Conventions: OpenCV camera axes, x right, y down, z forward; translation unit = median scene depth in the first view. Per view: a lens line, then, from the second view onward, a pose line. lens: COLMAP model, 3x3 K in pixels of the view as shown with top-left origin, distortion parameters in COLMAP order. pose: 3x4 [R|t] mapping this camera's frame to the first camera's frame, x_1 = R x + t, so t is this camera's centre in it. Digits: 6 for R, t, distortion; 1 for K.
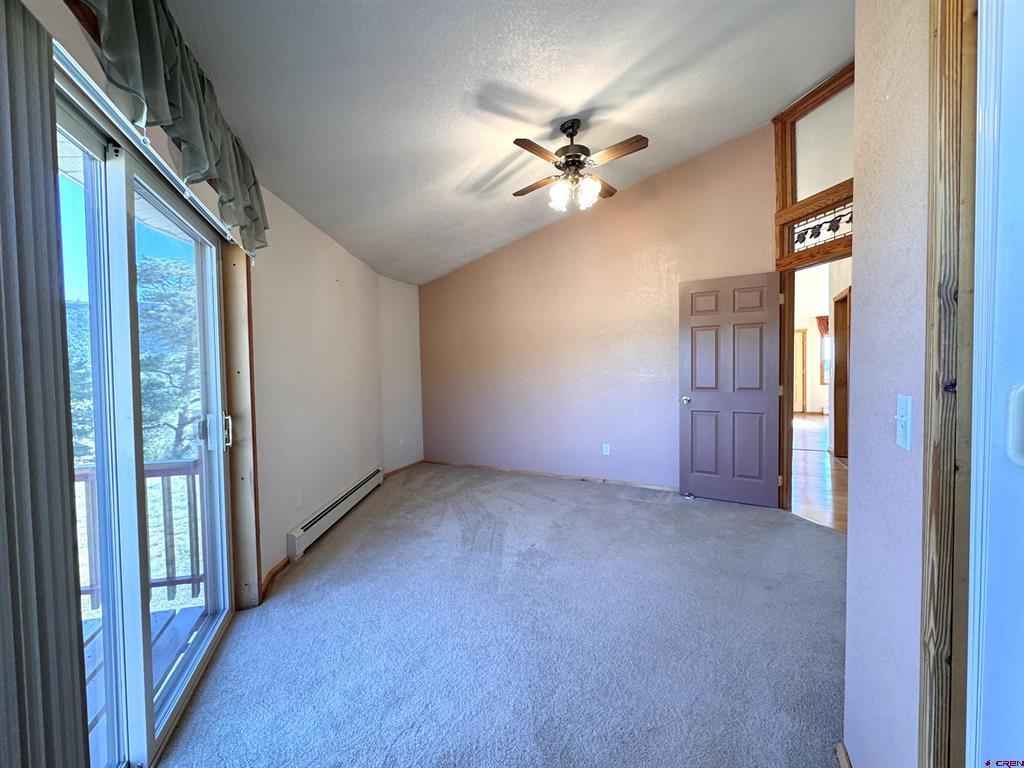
lens RADIAL K [[407.3, 0, 519.4], [0, 407.3, 380.7], [0, 0, 1]] dist [-0.002753, 0.000178]
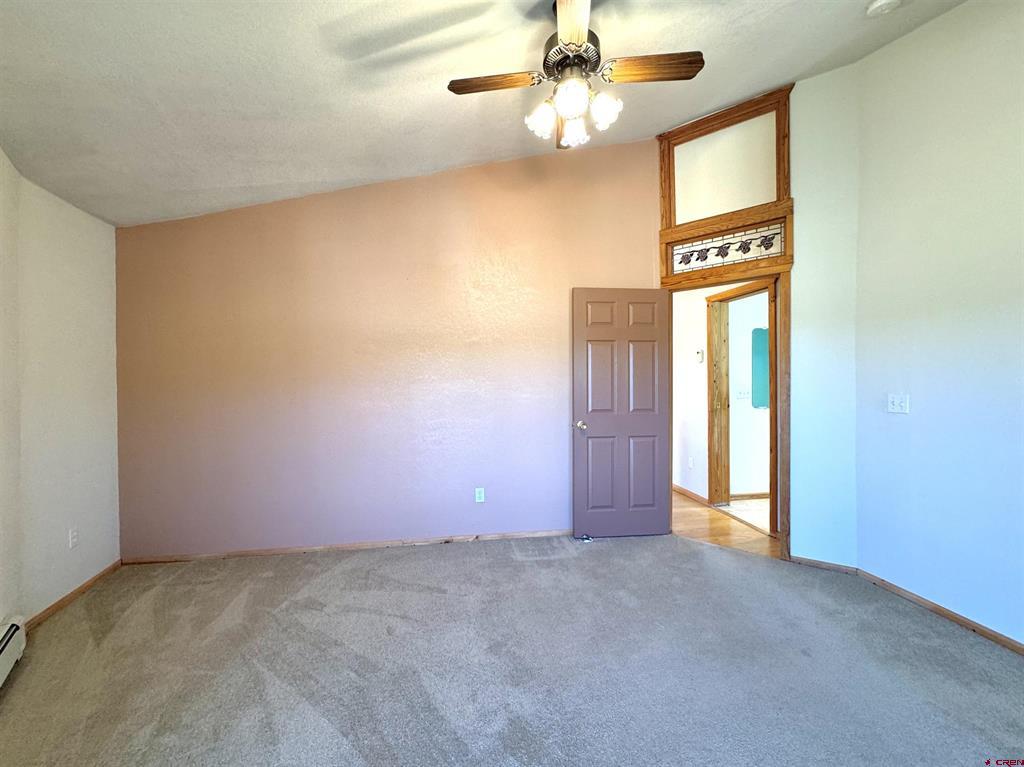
lens RADIAL K [[407.3, 0, 505.5], [0, 407.3, 382.4], [0, 0, 1]] dist [-0.002753, 0.000178]
pose [[0.797008, 0.010877, 0.603871, -0.254651], [0.011741, 0.999370, -0.033496, -0.017043], [-0.603855, 0.033787, 0.796378, 0.451553]]
